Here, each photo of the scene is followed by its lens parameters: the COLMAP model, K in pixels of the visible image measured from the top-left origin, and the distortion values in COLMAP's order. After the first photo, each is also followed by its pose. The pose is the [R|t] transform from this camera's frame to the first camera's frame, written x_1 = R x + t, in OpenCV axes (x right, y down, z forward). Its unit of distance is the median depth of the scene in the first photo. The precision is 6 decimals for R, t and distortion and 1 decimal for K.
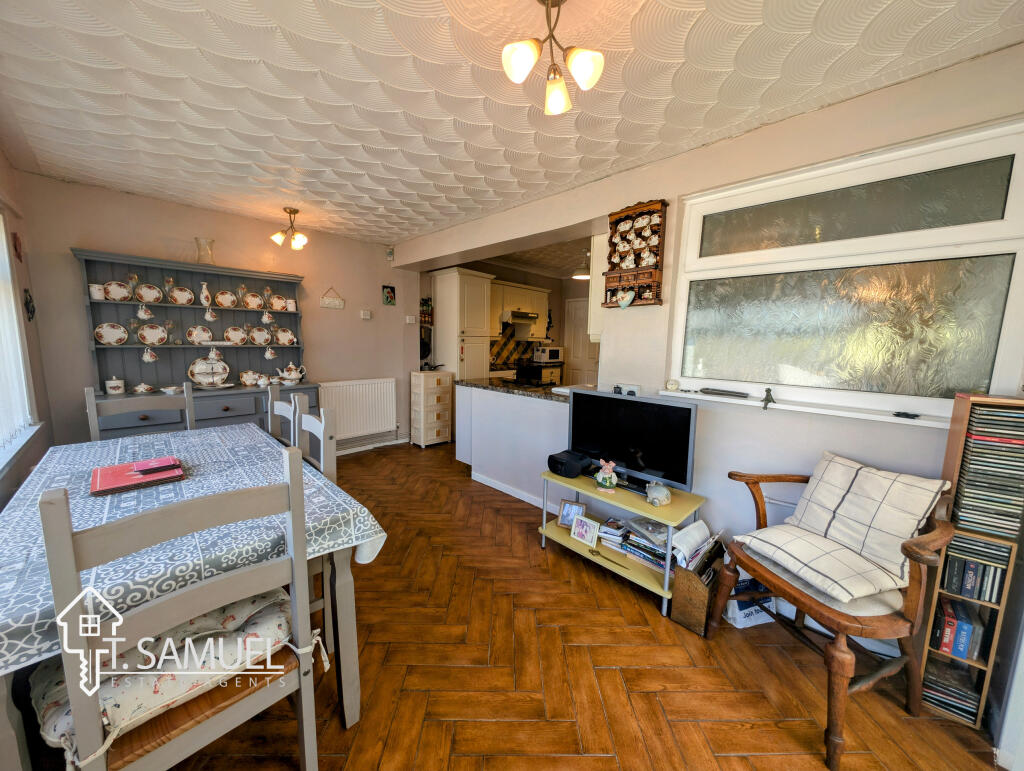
lens RADIAL K [[364.0, 0, 511.8], [0, 364.0, 387.1], [0, 0, 1]] dist [0.000678, -0.000245]
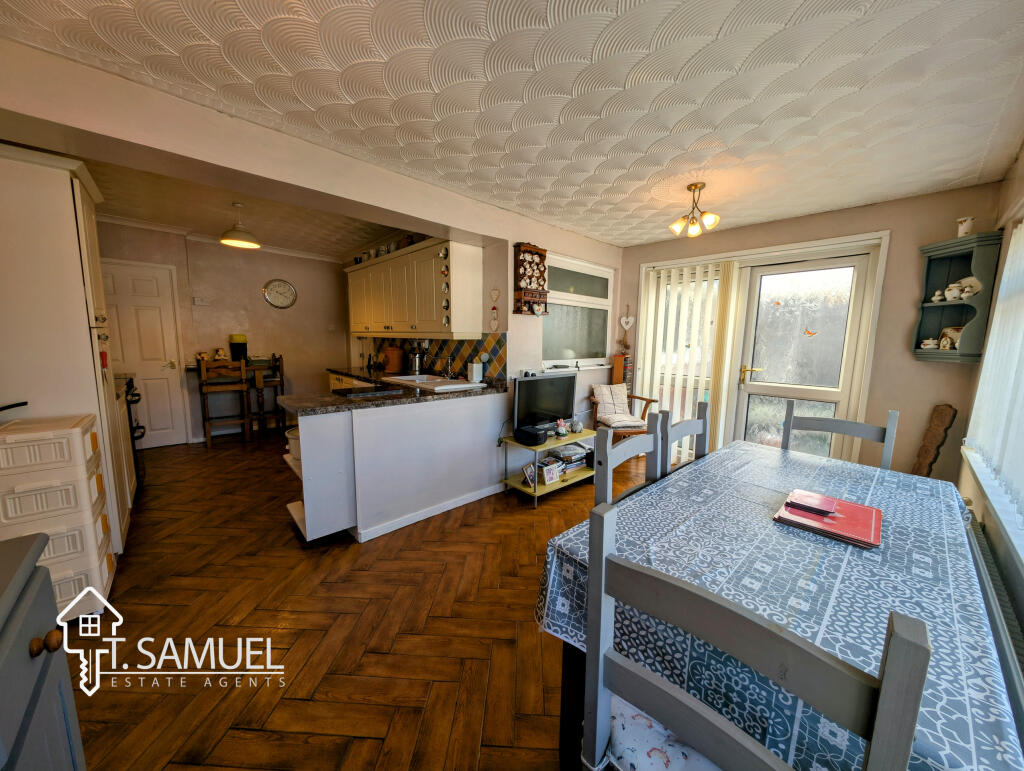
lens RADIAL K [[364.0, 0, 511.8], [0, 364.0, 387.1], [0, 0, 1]] dist [0.000678, -0.000245]
pose [[0.047878, -0.151872, 0.987240, -1.247870], [0.112012, 0.982955, 0.145781, -0.175660], [-0.992553, 0.103603, 0.064073, 1.109648]]
